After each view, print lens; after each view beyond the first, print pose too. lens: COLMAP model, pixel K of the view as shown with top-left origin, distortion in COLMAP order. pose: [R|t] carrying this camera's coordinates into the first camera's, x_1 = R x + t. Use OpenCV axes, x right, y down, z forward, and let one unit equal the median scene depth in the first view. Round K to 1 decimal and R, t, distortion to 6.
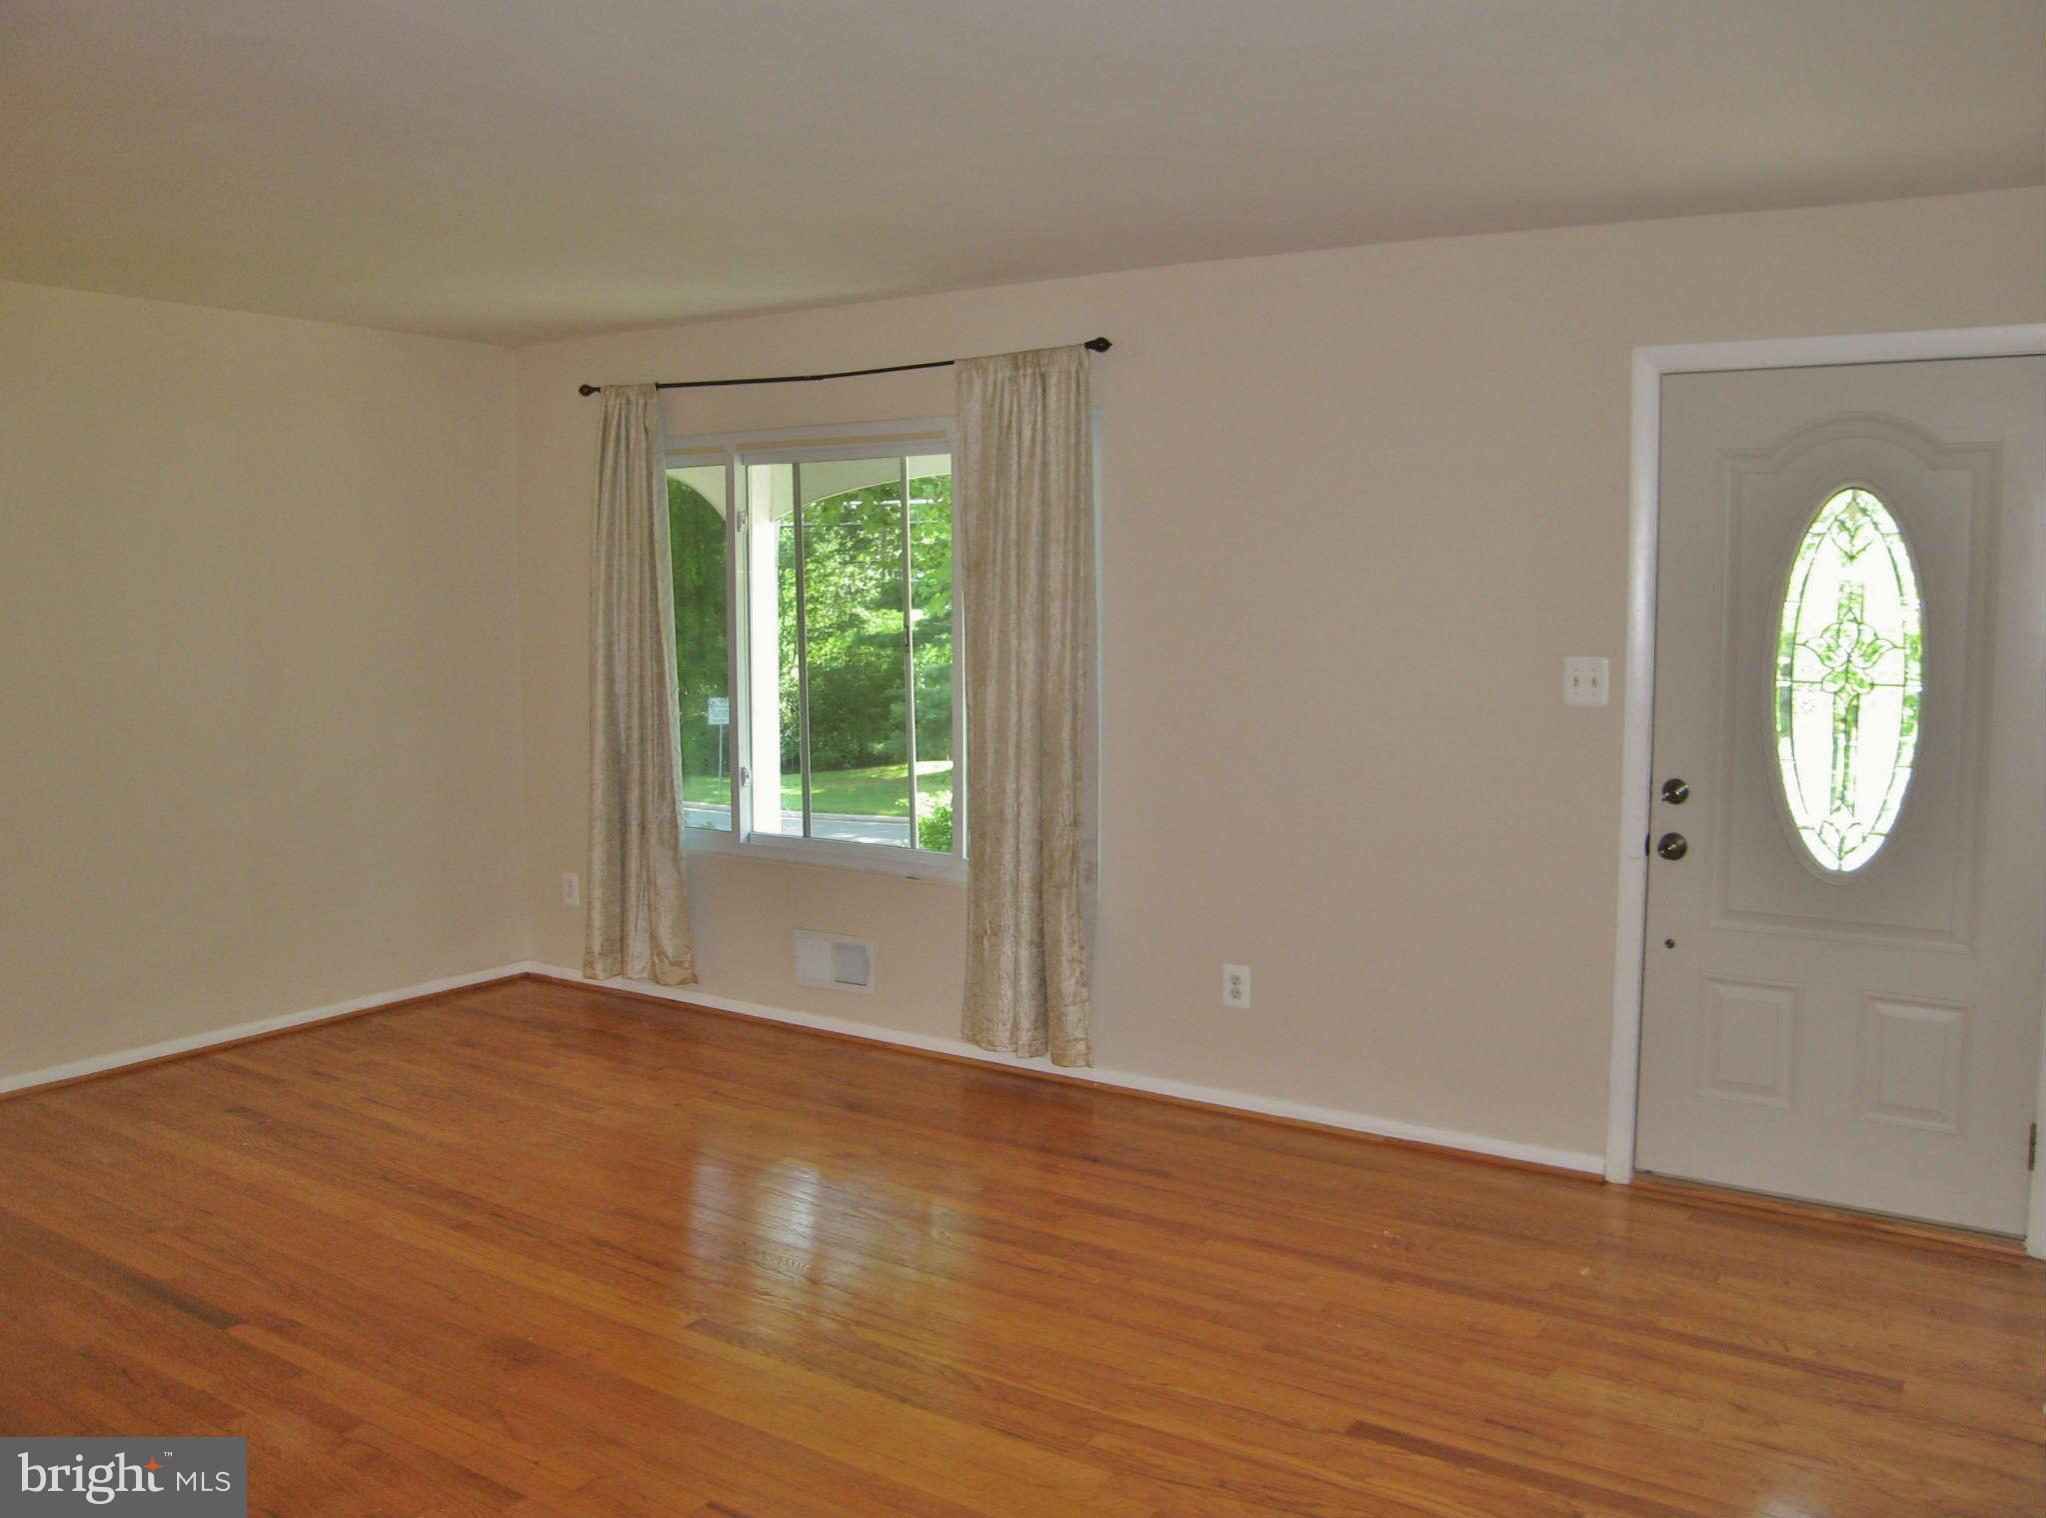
lens RADIAL K [[1736.8, 0, 1023.0], [0, 1736.8, 759.0], [0, 0, 1]] dist [-0.134228, 0.108219]
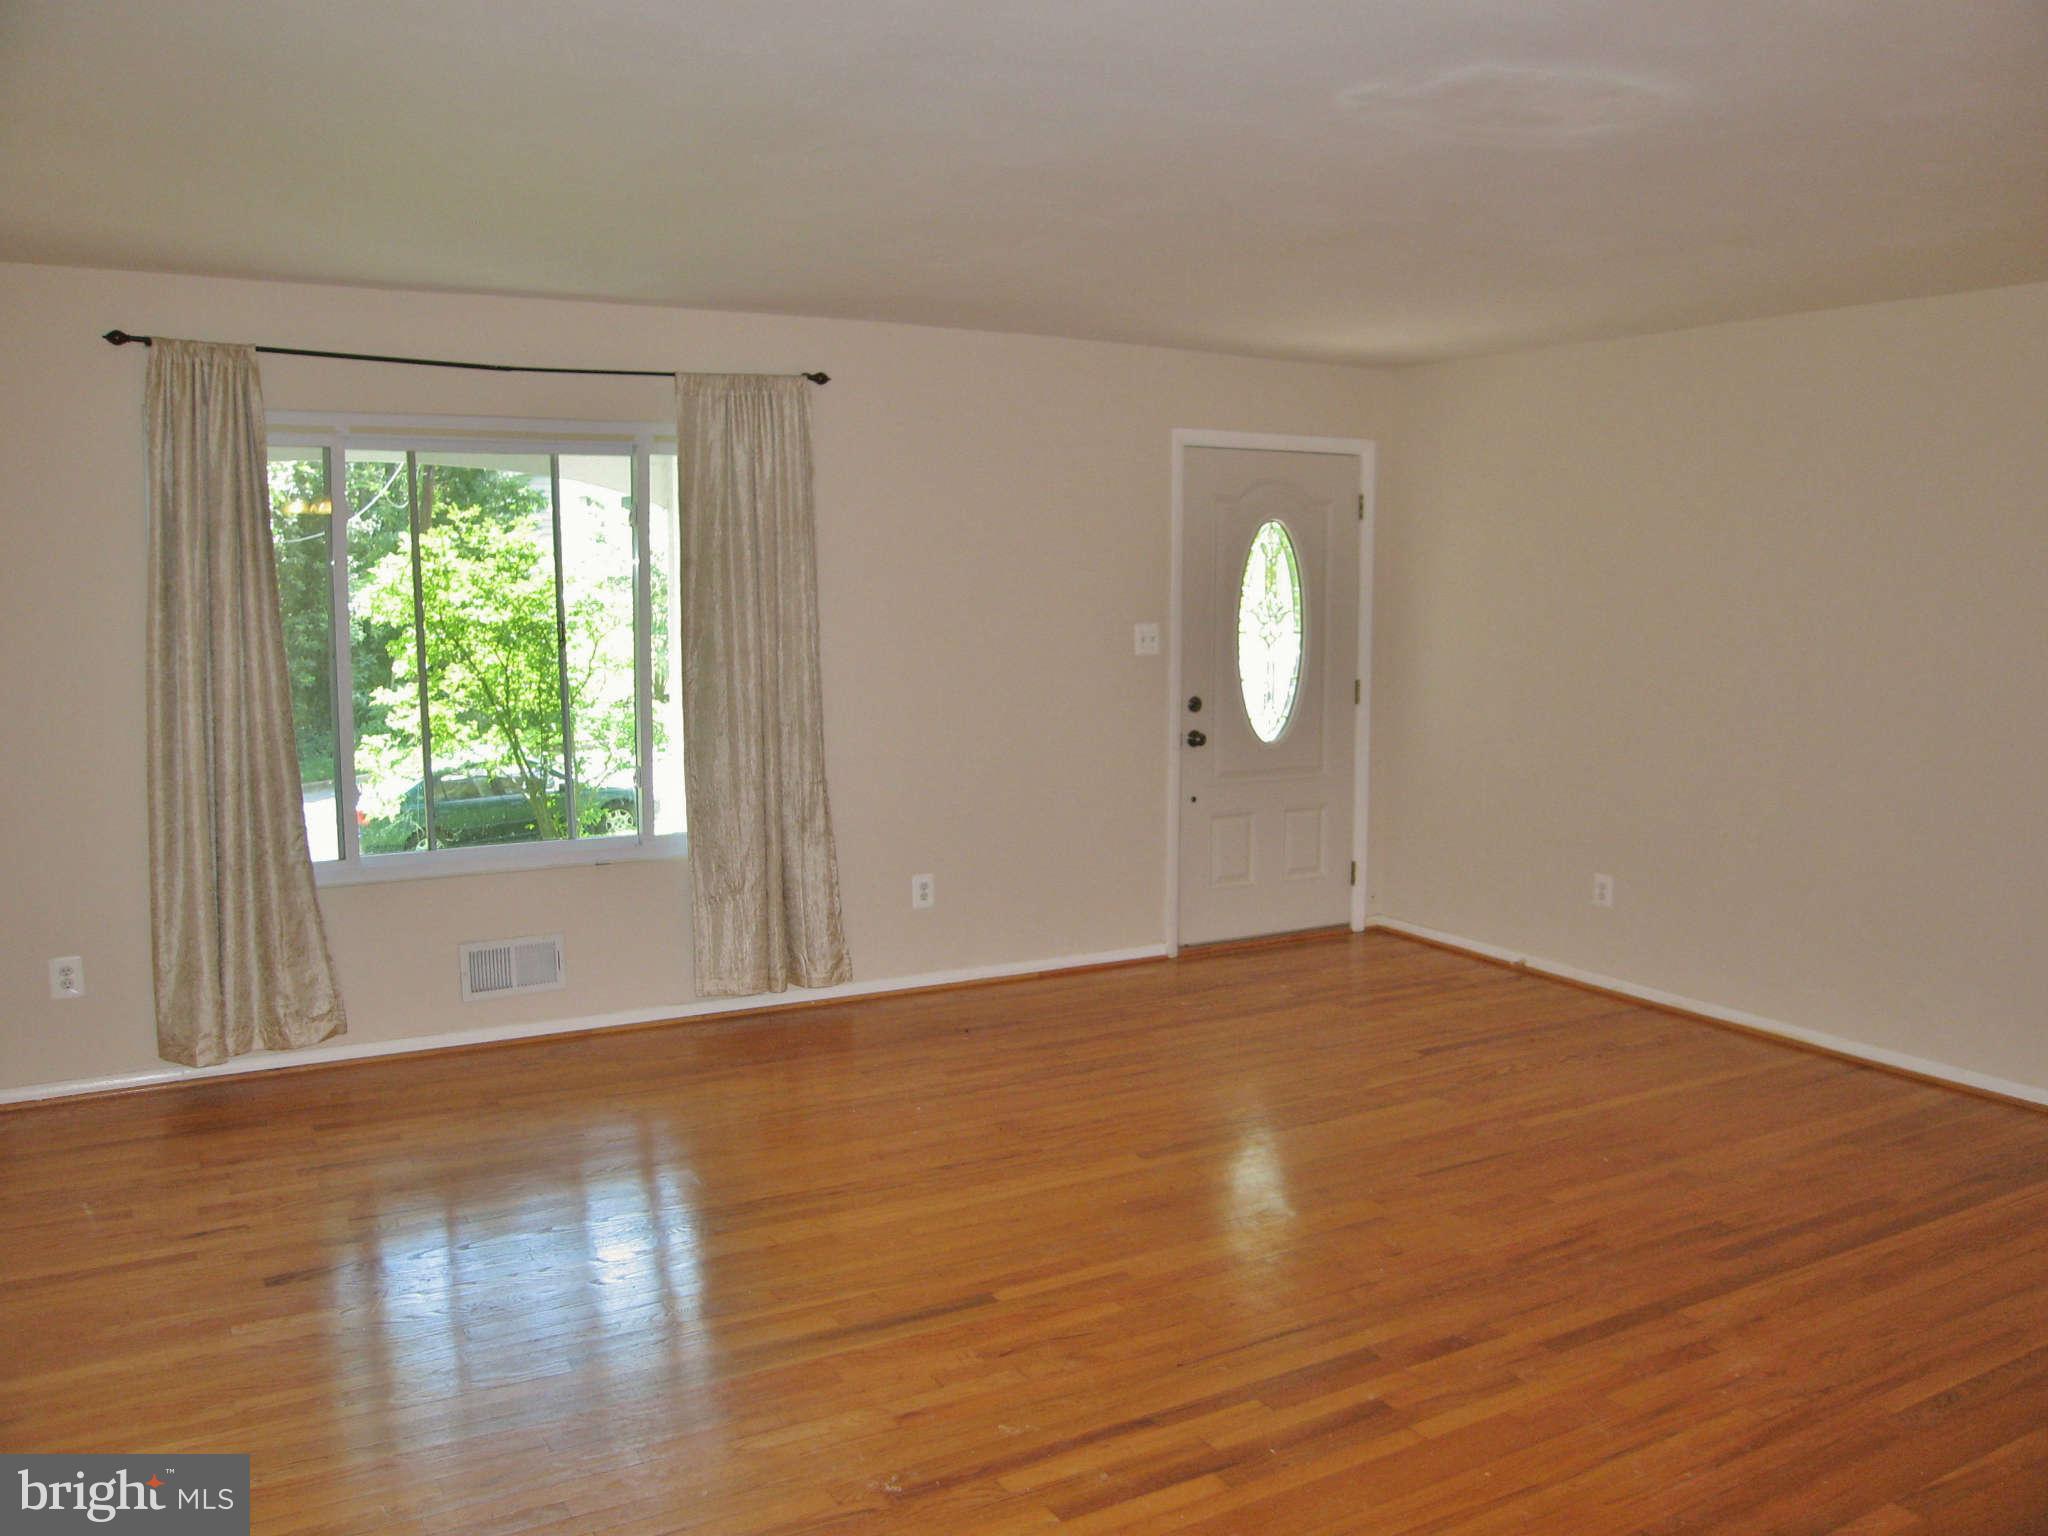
lens RADIAL K [[1720.3, 0, 1063.3], [0, 1720.3, 761.8], [0, 0, 1]] dist [-0.150839, 0.132922]
pose [[0.413526, -0.095584, 0.905461, -1.117815], [0.092990, 0.993708, 0.062431, -0.038960], [-0.905731, 0.058382, 0.419812, 0.418560]]
